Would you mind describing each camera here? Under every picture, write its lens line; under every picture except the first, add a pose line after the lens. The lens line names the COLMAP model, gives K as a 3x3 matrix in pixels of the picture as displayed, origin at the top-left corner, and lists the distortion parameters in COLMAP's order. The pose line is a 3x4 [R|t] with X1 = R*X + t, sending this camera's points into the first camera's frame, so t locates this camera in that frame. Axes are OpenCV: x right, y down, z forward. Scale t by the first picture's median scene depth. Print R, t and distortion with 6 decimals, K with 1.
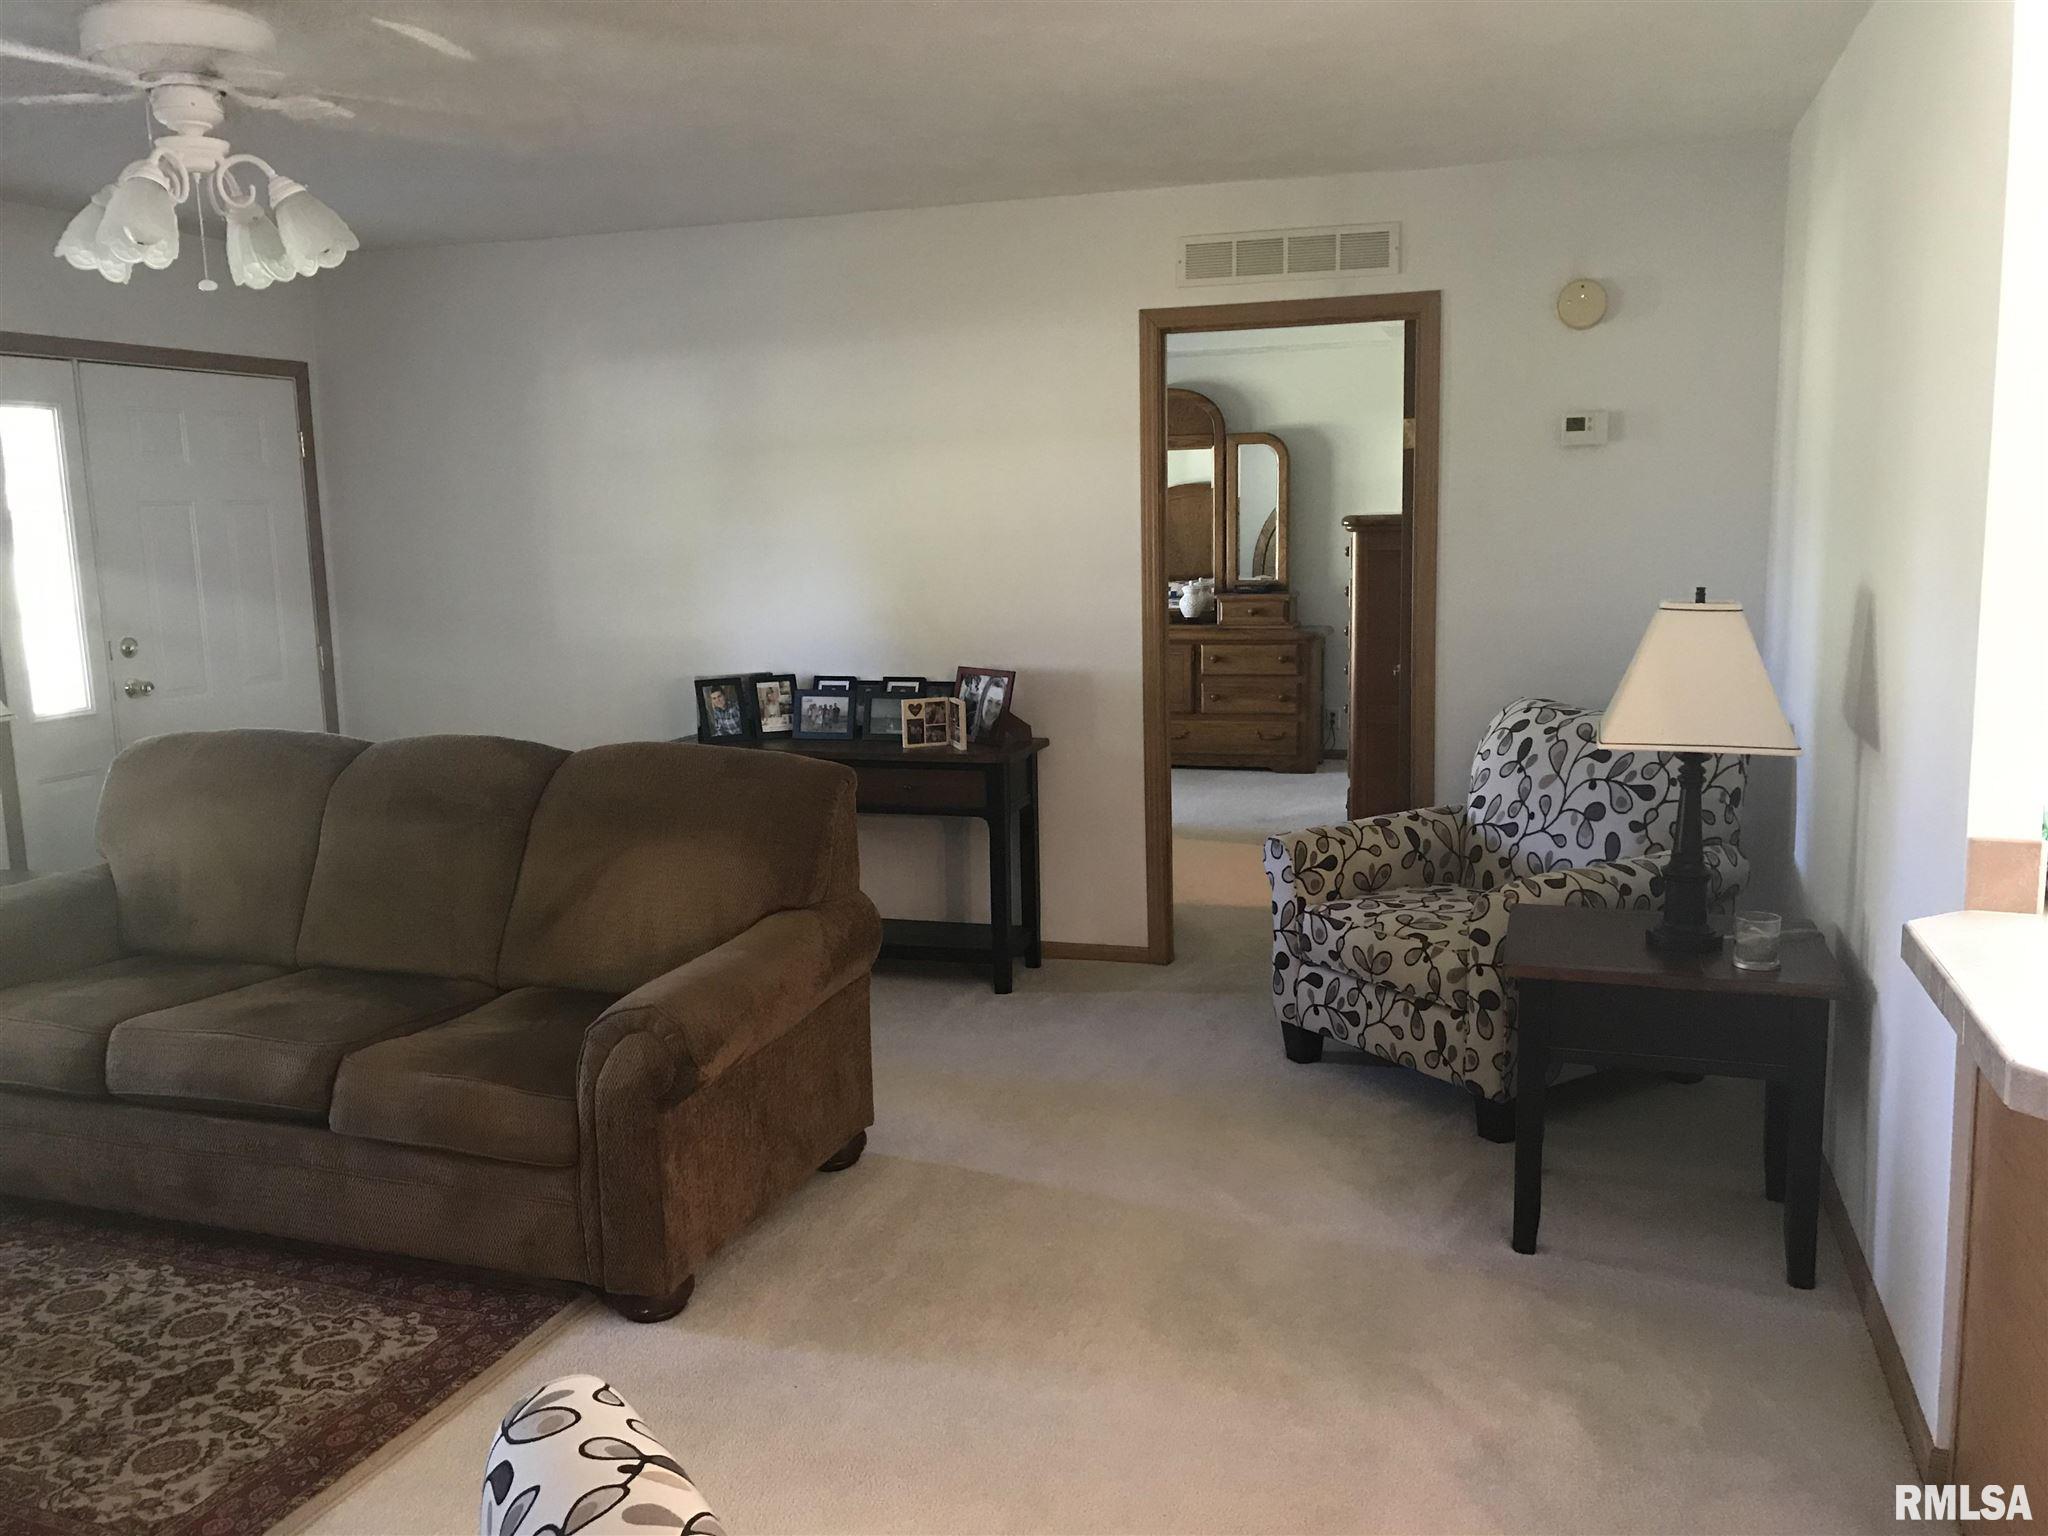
lens RADIAL K [[1684.8, 0, 1014.7], [0, 1684.8, 770.2], [0, 0, 1]] dist [0.092580, -0.105576]
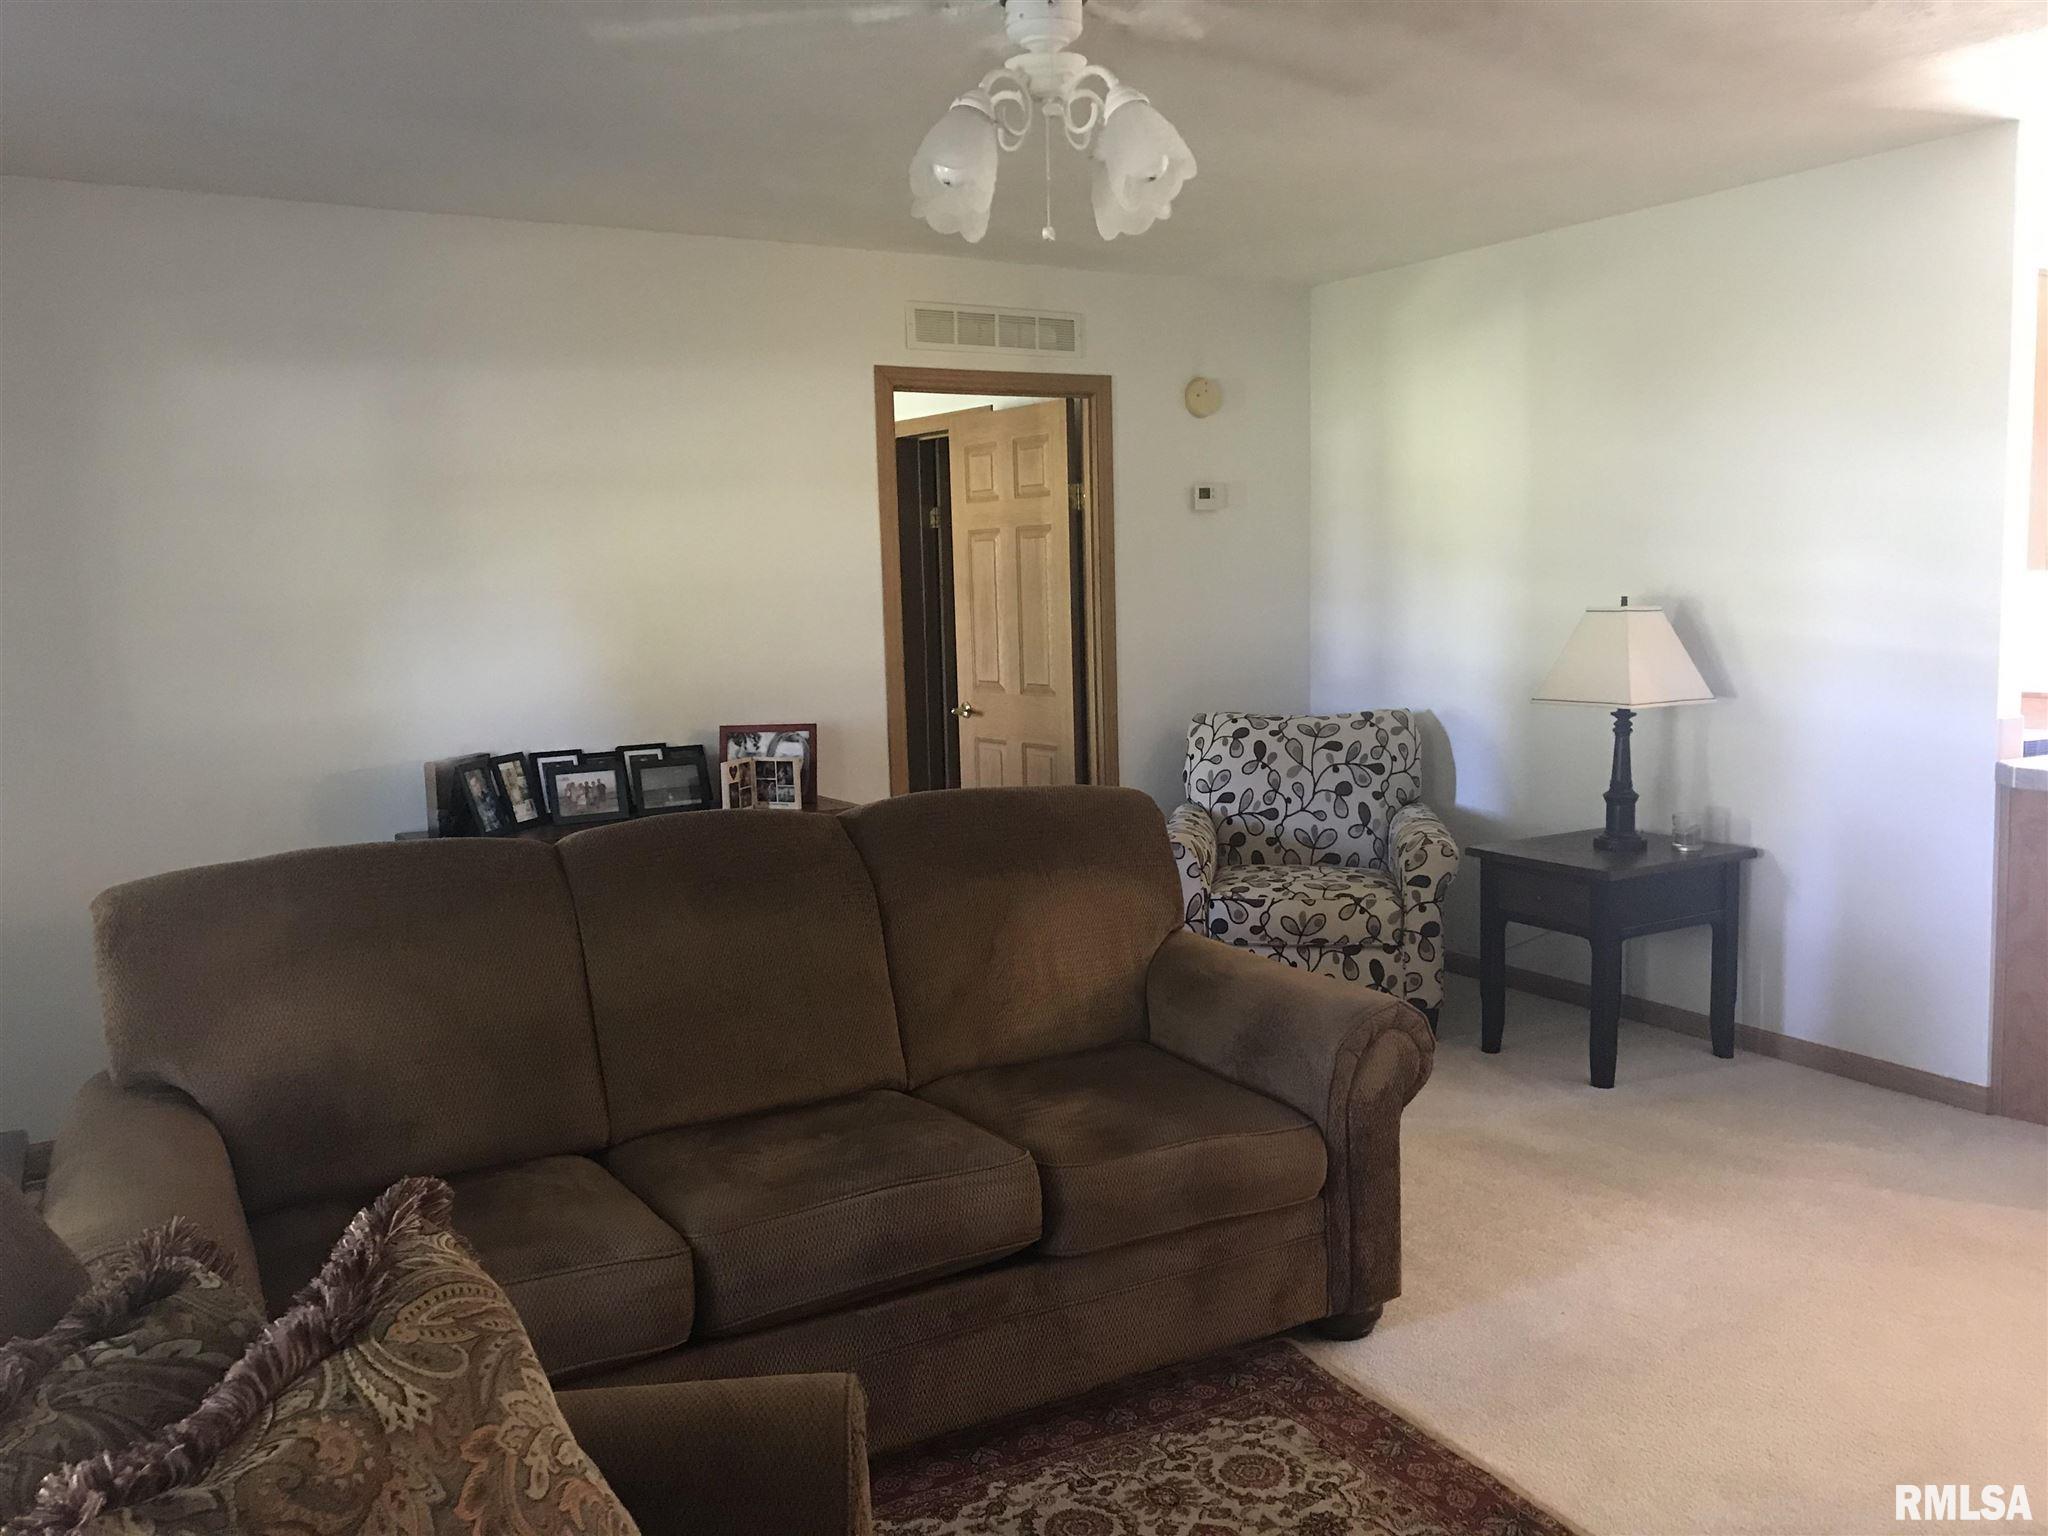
lens RADIAL K [[1684.8, 0, 1014.7], [0, 1684.8, 770.2], [0, 0, 1]] dist [0.092580, -0.105576]
pose [[0.645944, -0.083188, 0.758838, -0.757125], [0.128122, 0.991758, -0.000340, -0.020288], [-0.752556, 0.097444, 0.651279, 0.335625]]
